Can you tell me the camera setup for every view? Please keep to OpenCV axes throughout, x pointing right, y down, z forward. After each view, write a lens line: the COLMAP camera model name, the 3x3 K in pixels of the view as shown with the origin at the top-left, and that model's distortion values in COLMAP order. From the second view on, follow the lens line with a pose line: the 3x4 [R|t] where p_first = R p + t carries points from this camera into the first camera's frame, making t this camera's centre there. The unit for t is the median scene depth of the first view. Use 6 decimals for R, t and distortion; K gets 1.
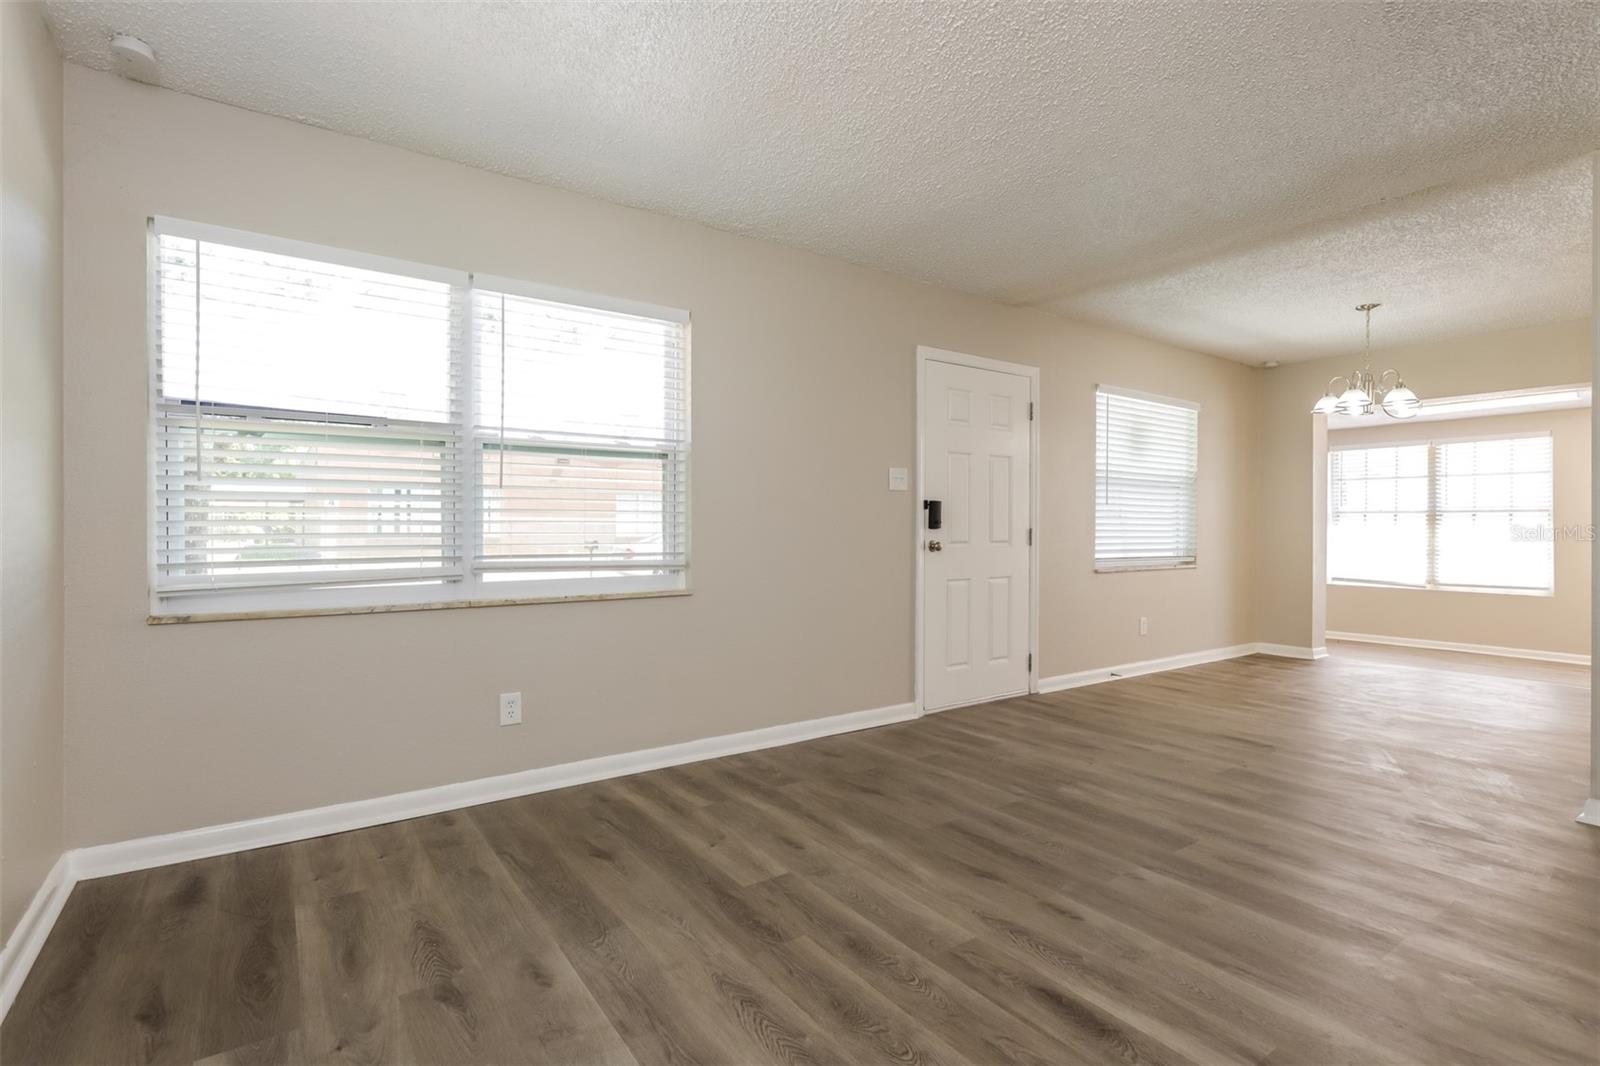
lens RADIAL K [[758.5, 0, 800.0], [0, 758.5, 533.0], [0, 0, 1]] dist [0.003179, 0.000315]
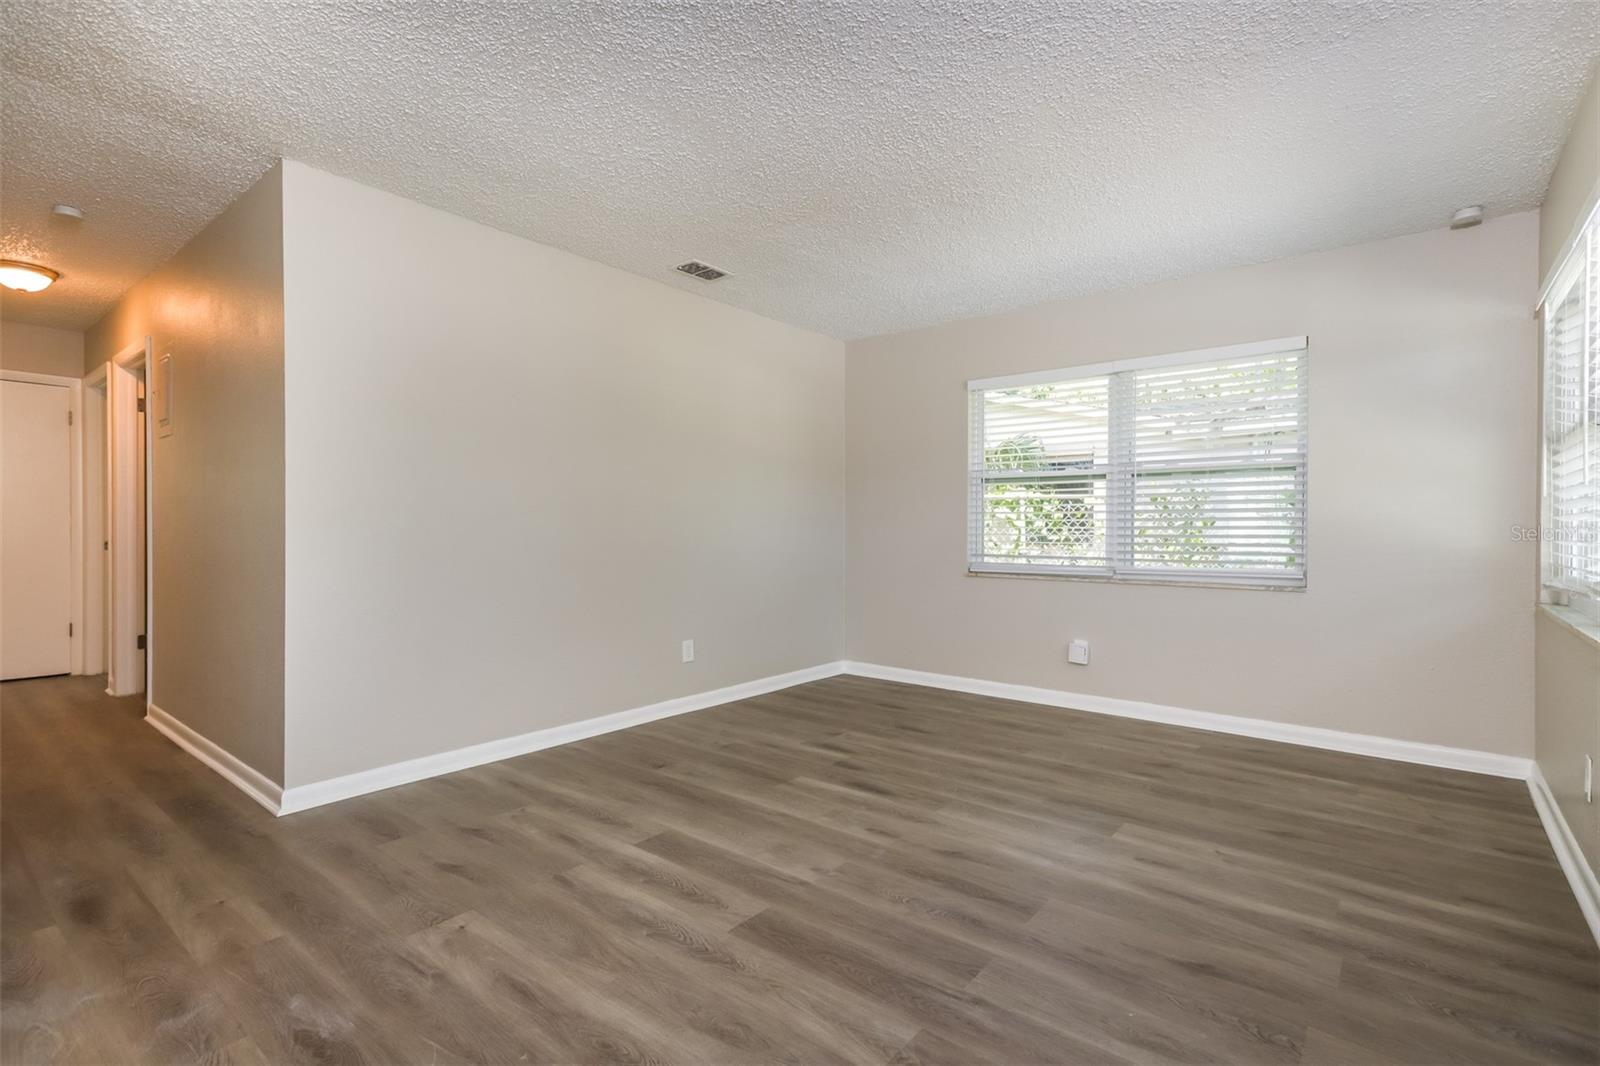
lens RADIAL K [[758.5, 0, 800.0], [0, 758.5, 533.0], [0, 0, 1]] dist [0.003179, 0.000315]
pose [[-0.960388, -0.002132, -0.278658, 0.568059], [-0.007227, 0.999825, 0.017257, -0.015139], [0.278572, 0.018587, -0.960235, 1.485251]]
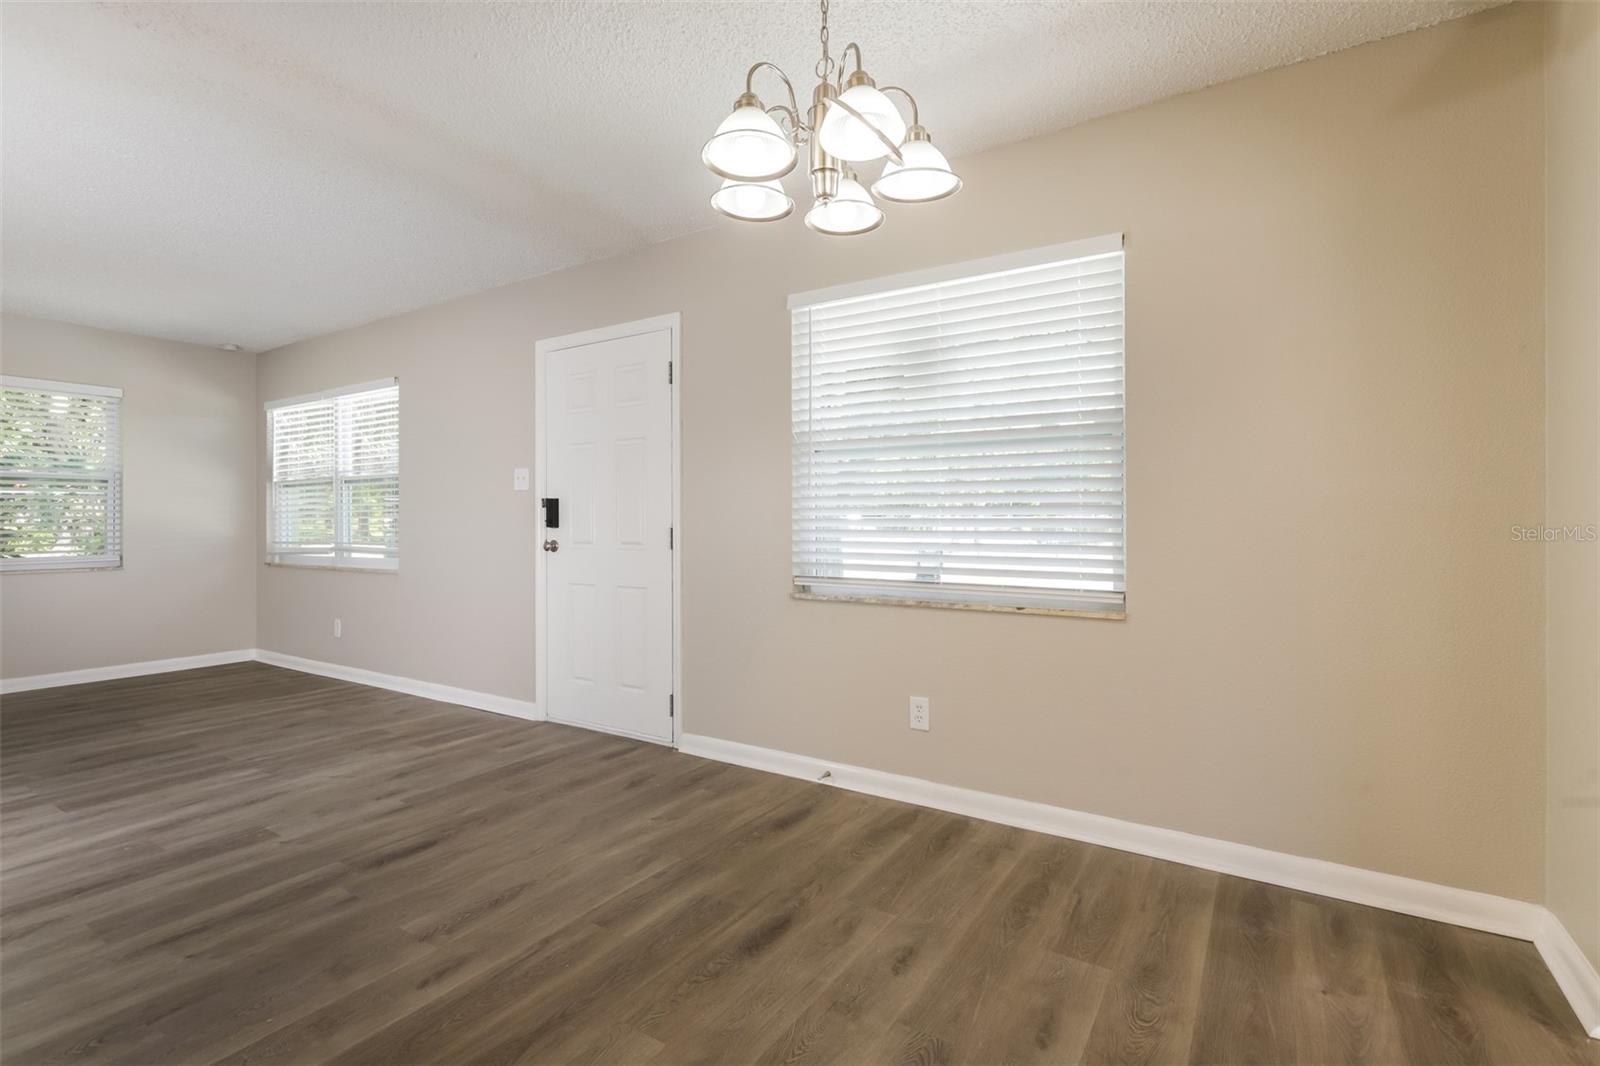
lens RADIAL K [[739.6, 0, 804.4], [0, 739.6, 524.6], [0, 0, 1]] dist [0.004836, 0.000426]
pose [[0.386790, 0.000683, -0.922168, 1.633833], [-0.005443, 0.999984, -0.001543, -0.014154], [0.922152, 0.005616, 0.386788, 1.322068]]
